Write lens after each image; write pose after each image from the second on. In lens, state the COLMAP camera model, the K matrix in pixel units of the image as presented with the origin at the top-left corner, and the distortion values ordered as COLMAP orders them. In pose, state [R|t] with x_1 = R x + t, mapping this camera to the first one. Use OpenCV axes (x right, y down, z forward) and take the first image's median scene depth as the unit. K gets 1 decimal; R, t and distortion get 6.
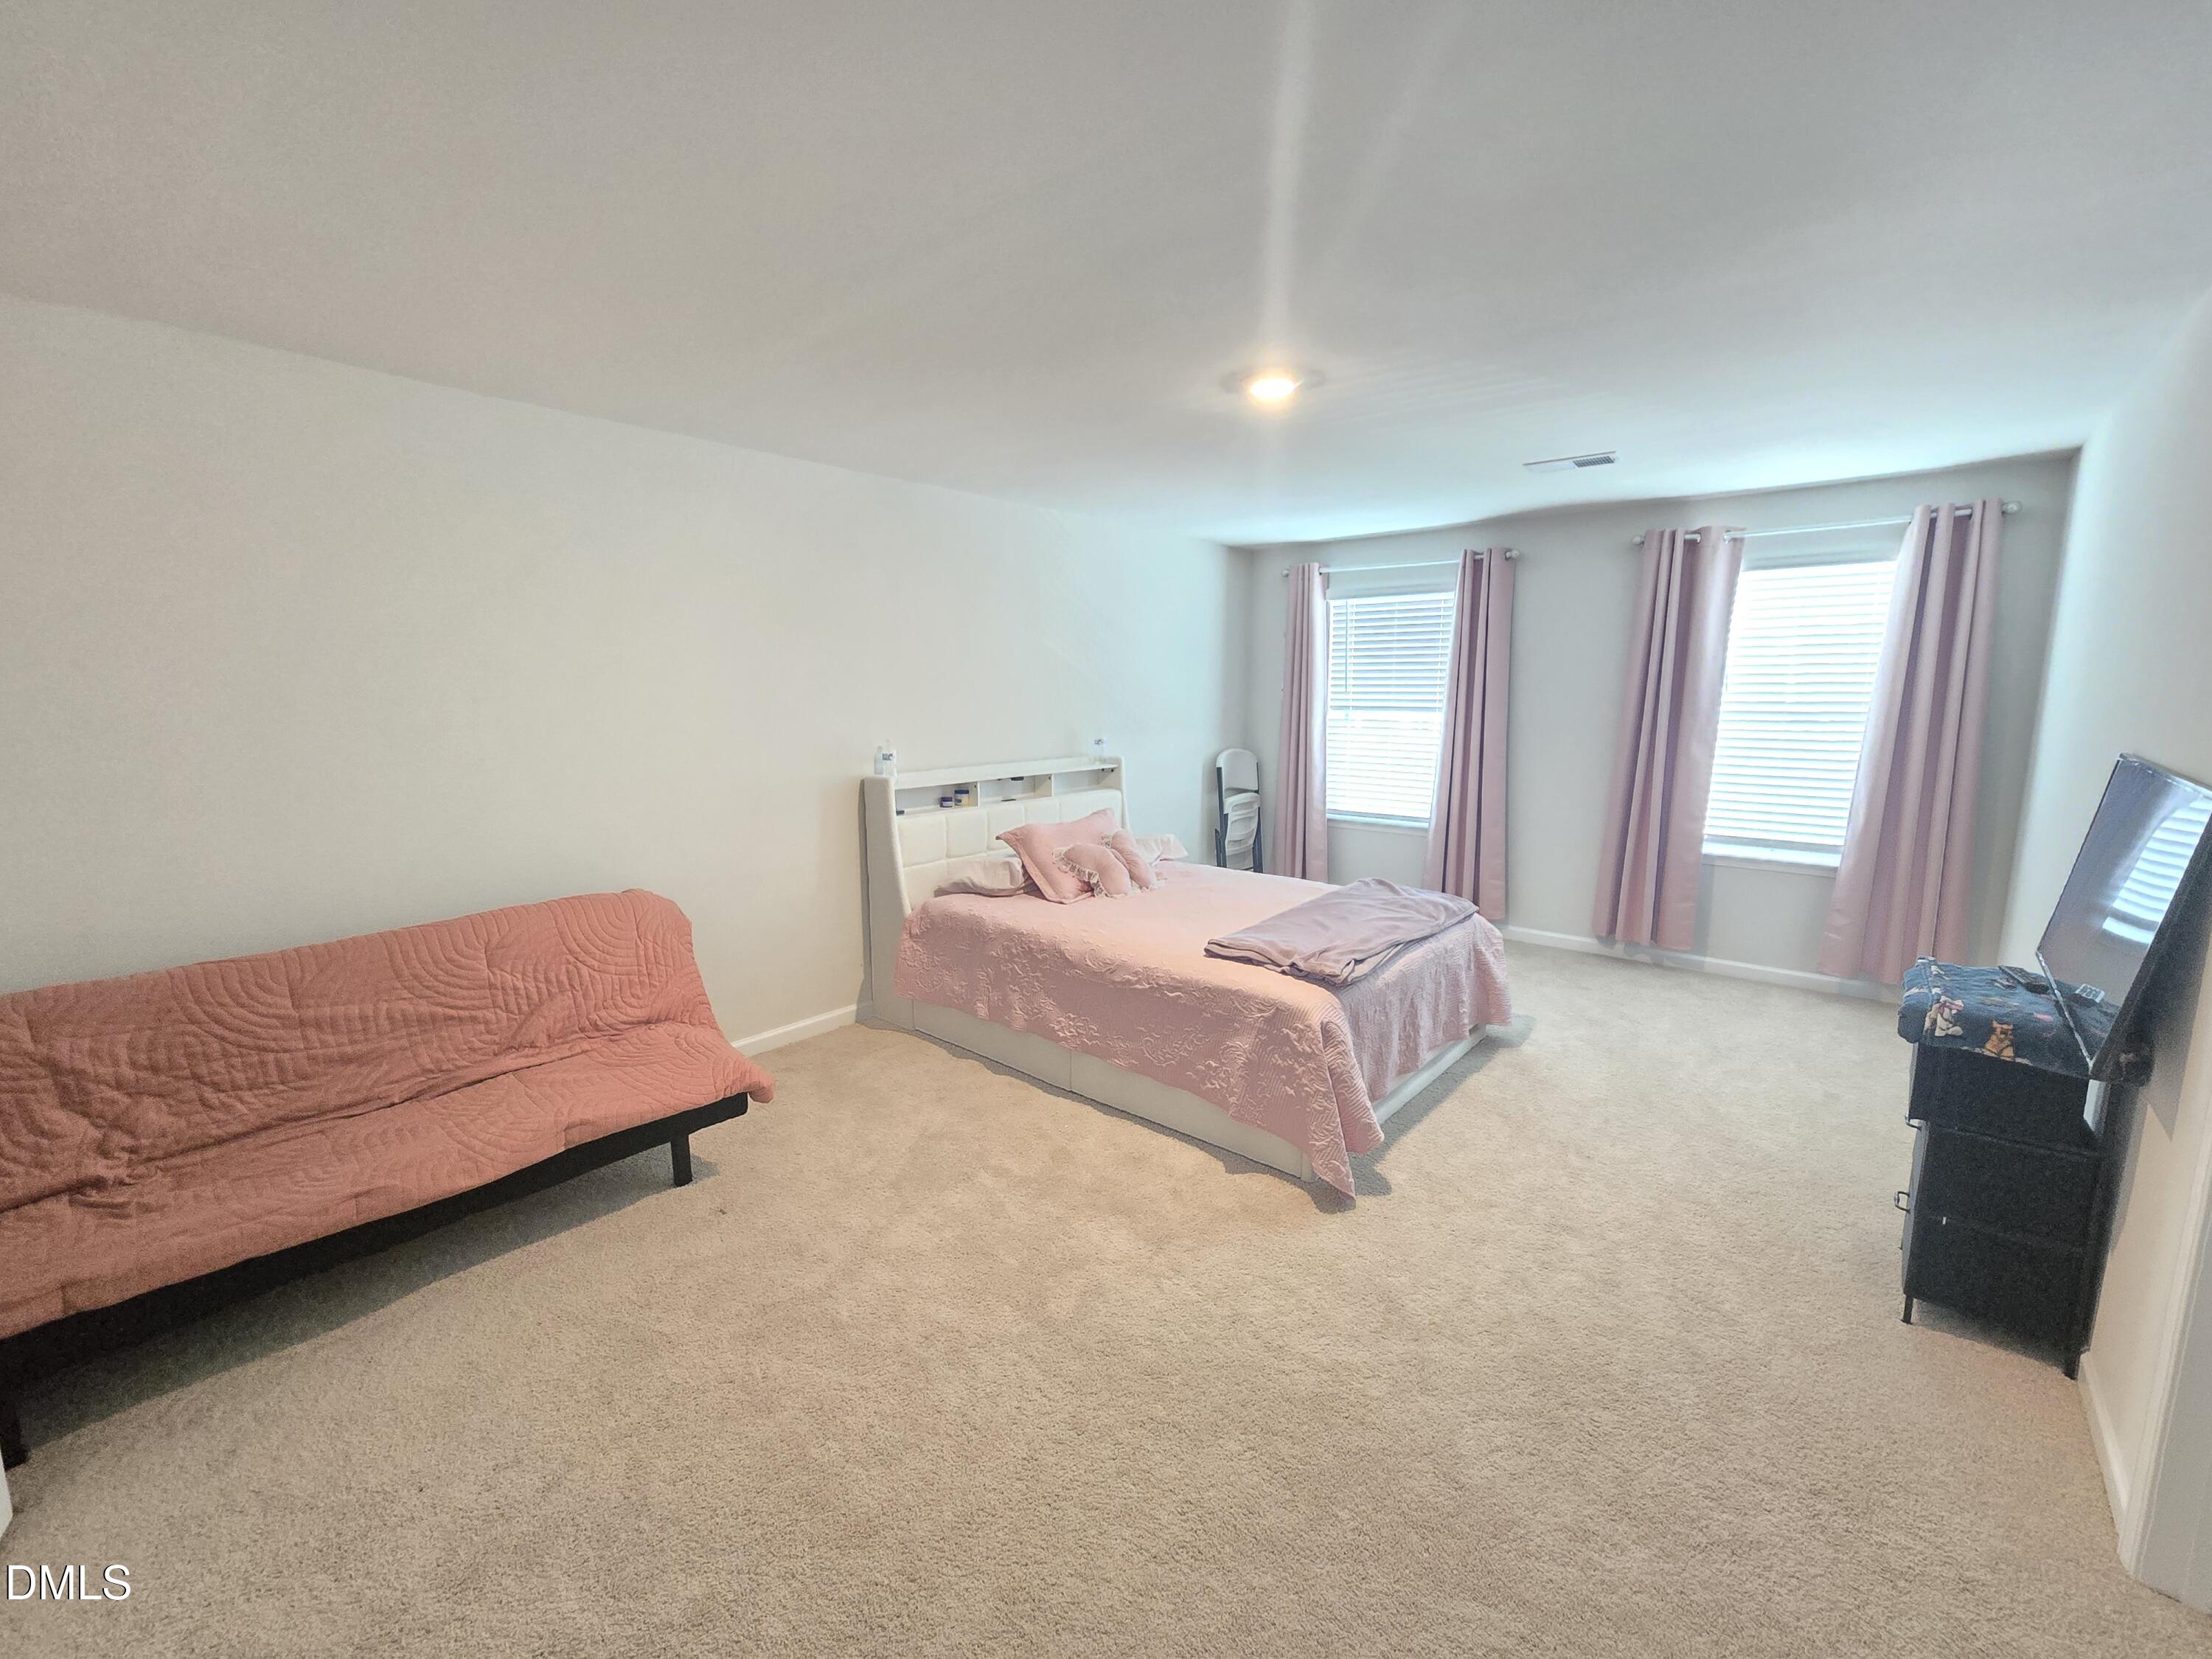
lens RADIAL K [[916.6, 0, 1107.9], [0, 916.6, 829.3], [0, 0, 1]] dist [-0.001741, 0.002602]
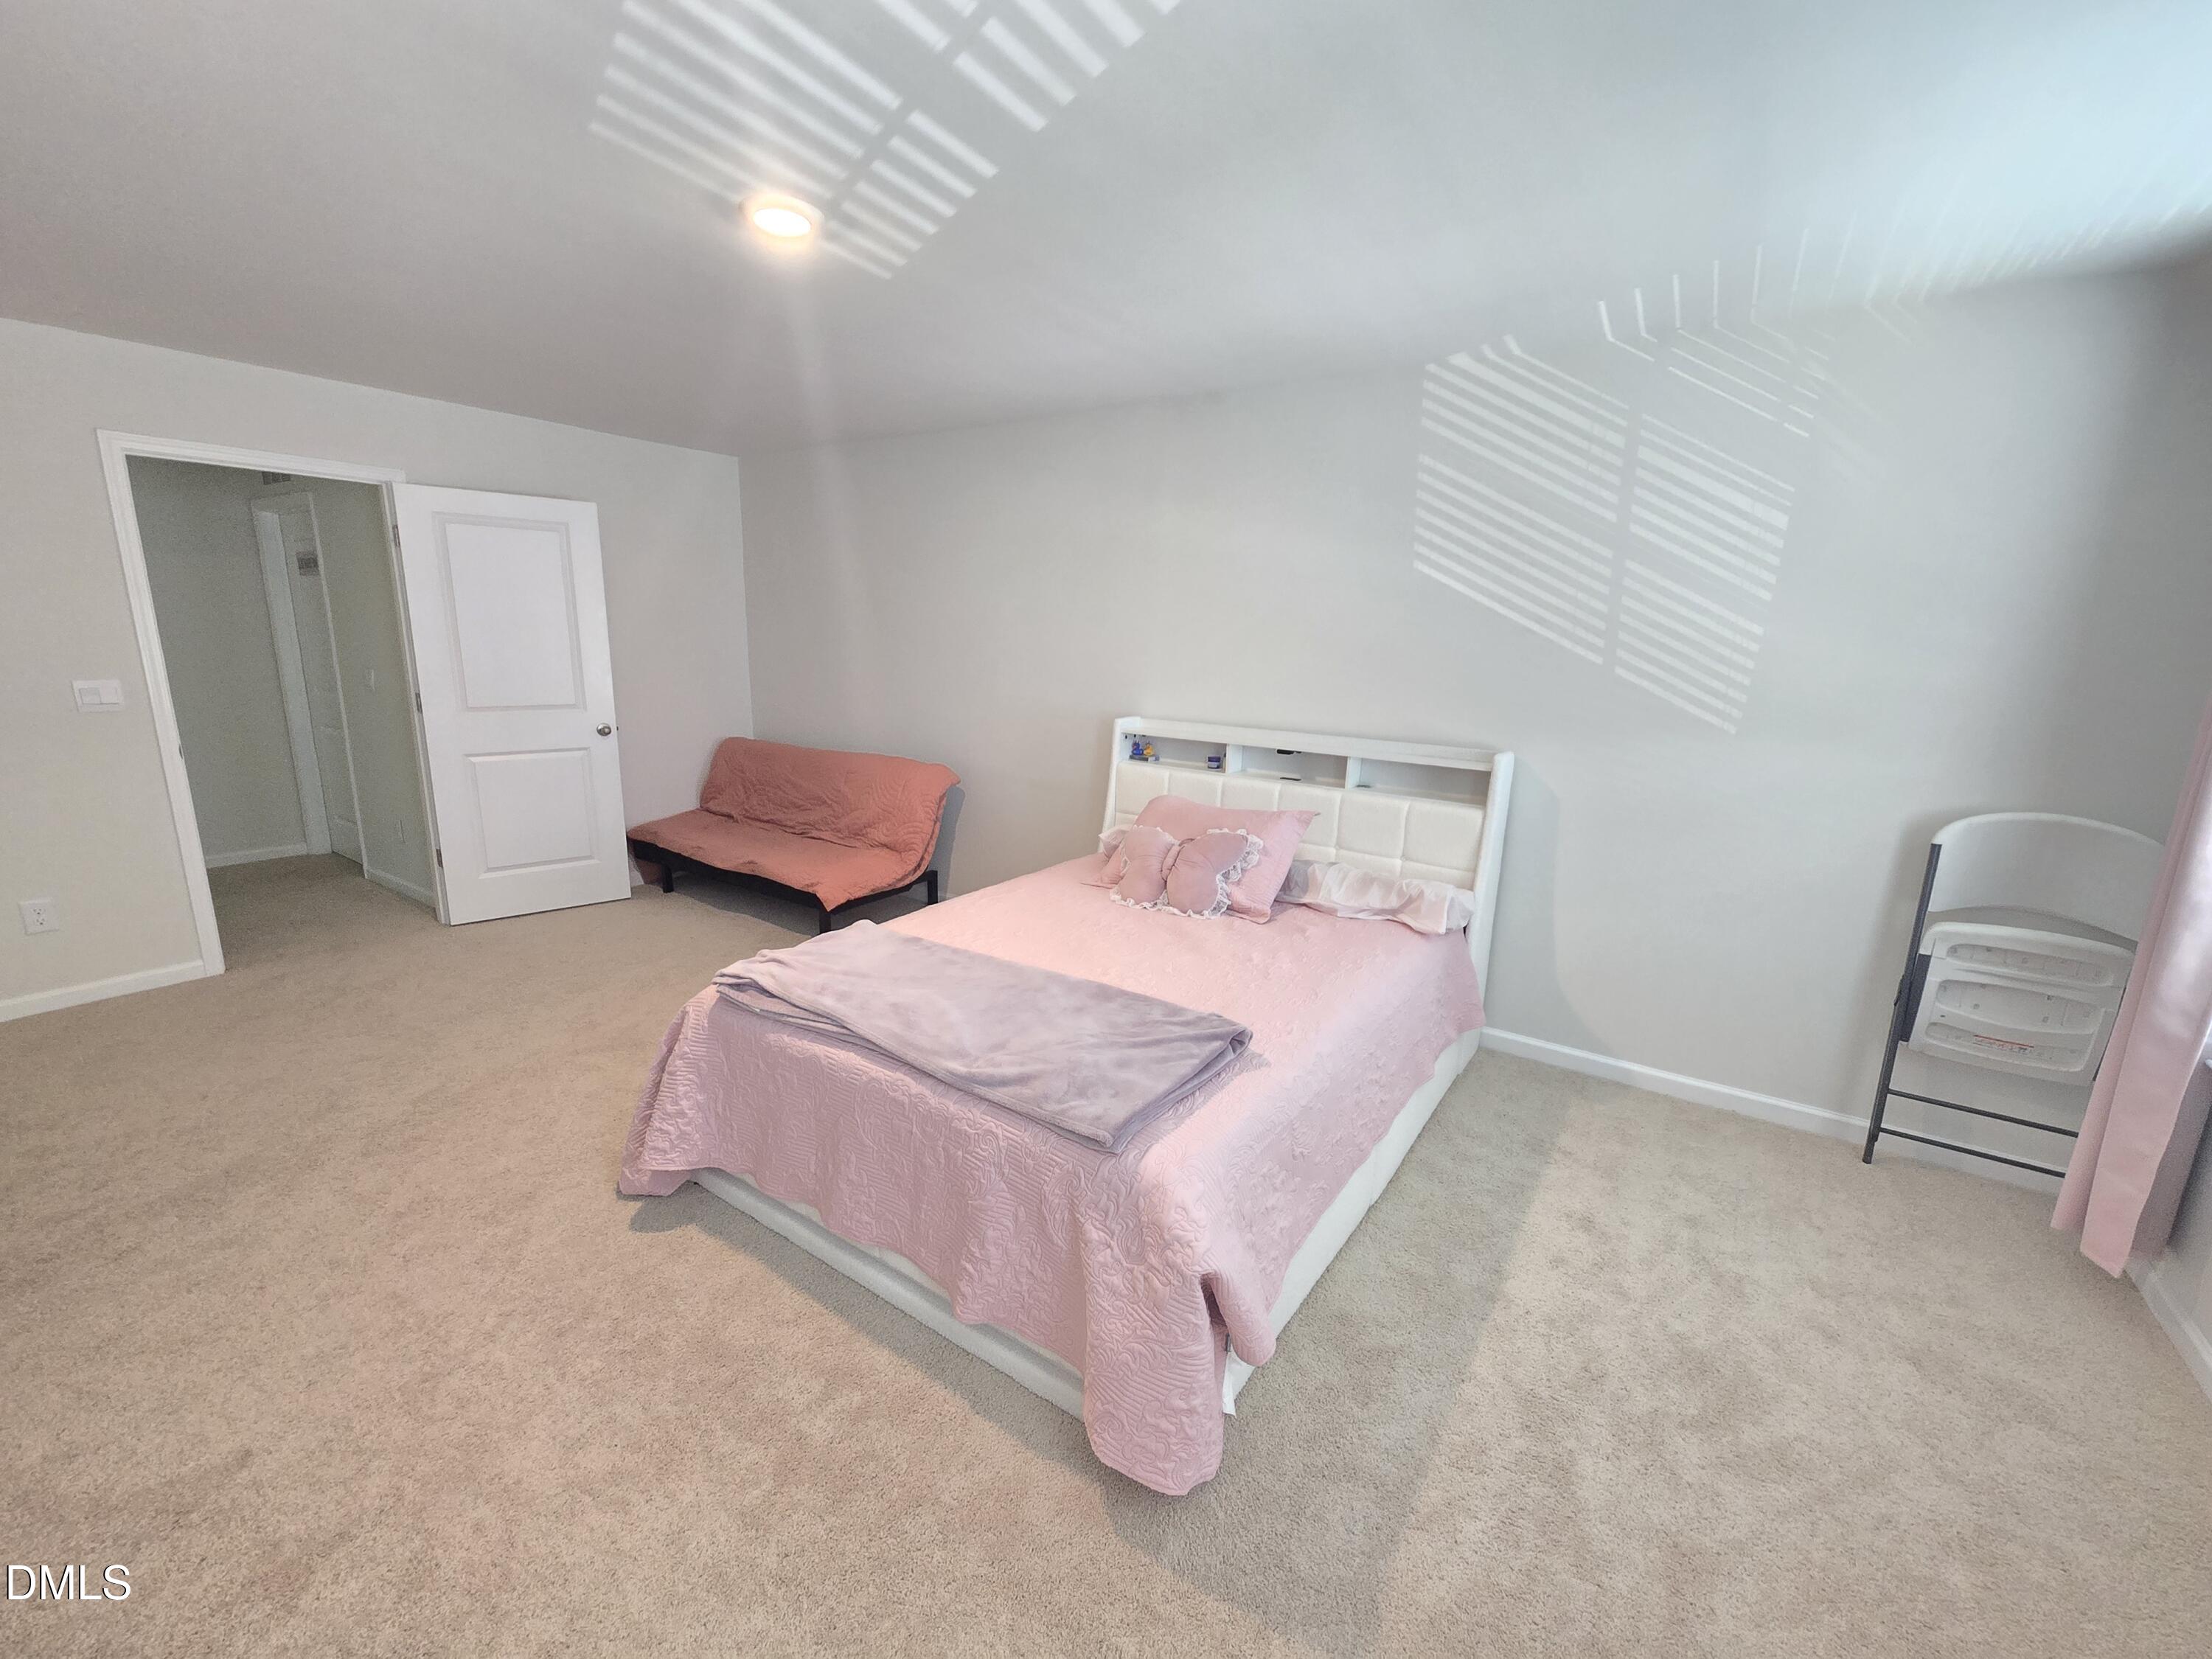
lens RADIAL K [[916.6, 0, 1105.6], [0, 916.6, 826.0], [0, 0, 1]] dist [-0.001741, 0.002602]
pose [[0.109518, 0.216087, -0.970212, 1.039801], [-0.180932, 0.964111, 0.194304, -0.188583], [0.977379, 0.154263, 0.144685, 1.188724]]
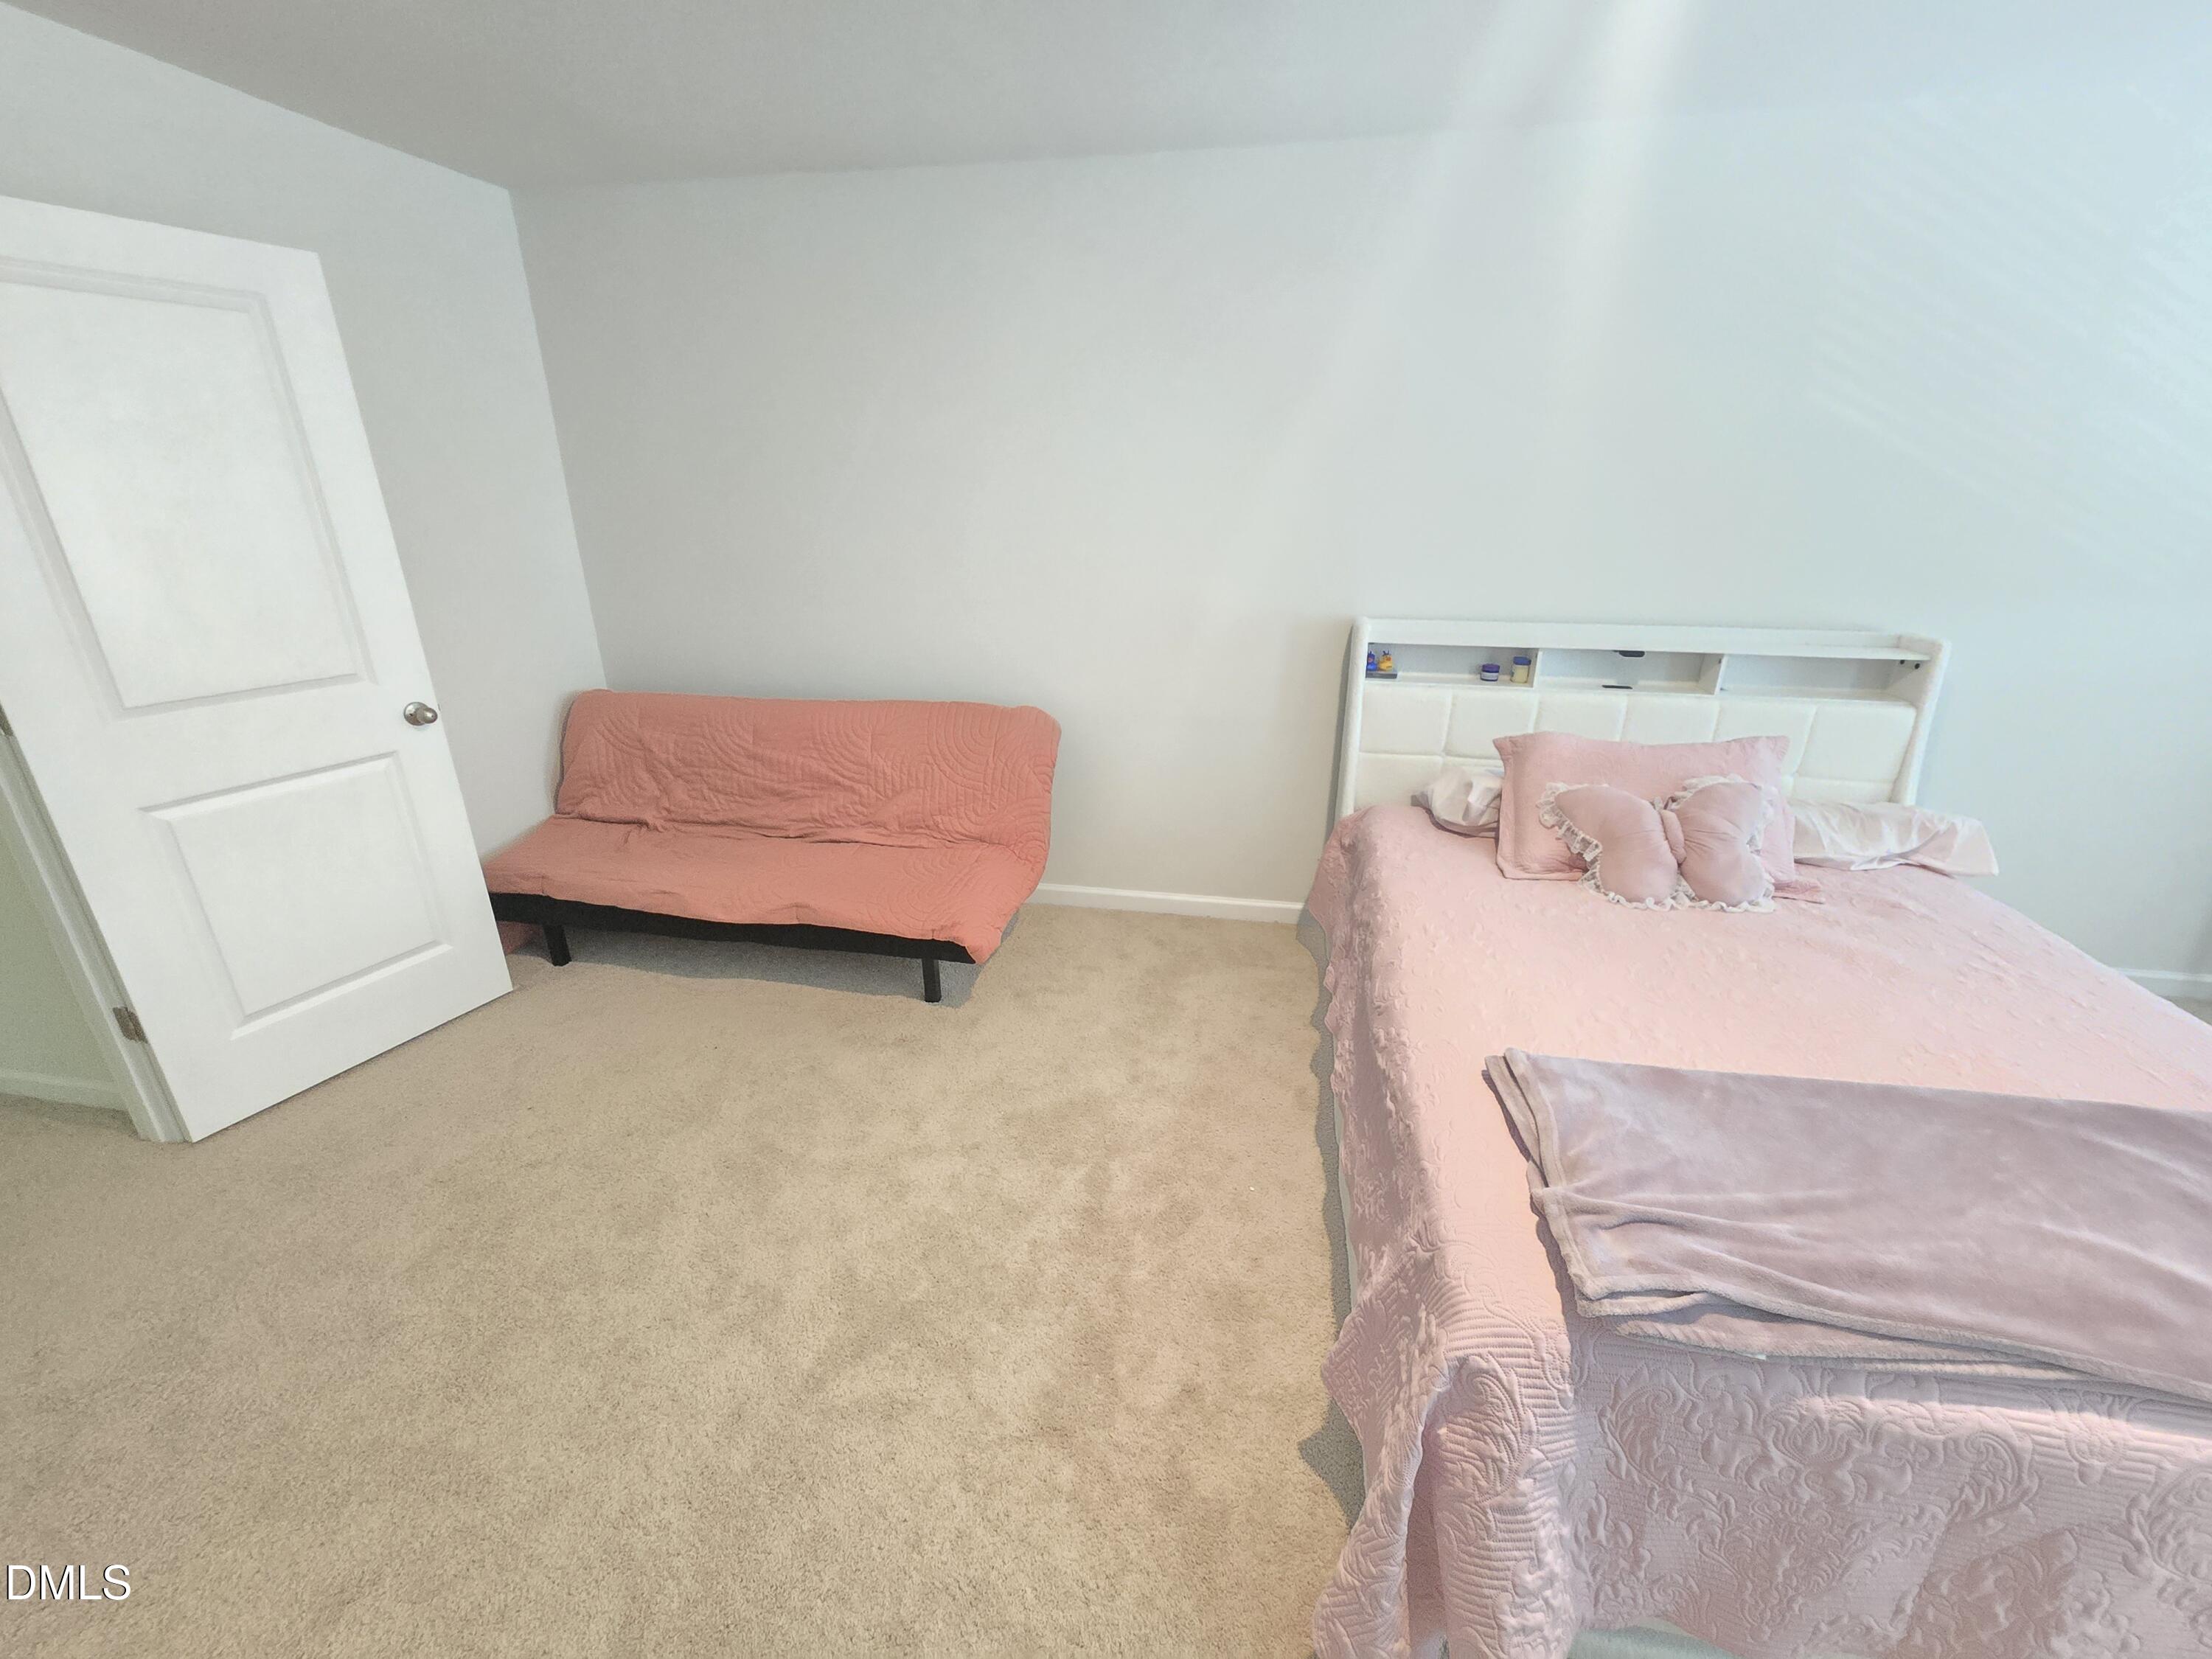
lens RADIAL K [[916.6, 0, 1105.9], [0, 916.6, 830.3], [0, 0, 1]] dist [-0.001741, 0.002602]
pose [[0.496318, 0.306764, -0.812136, 0.397948], [-0.136939, 0.951441, 0.275696, -0.100761], [0.857273, -0.025620, 0.514225, 0.633633]]
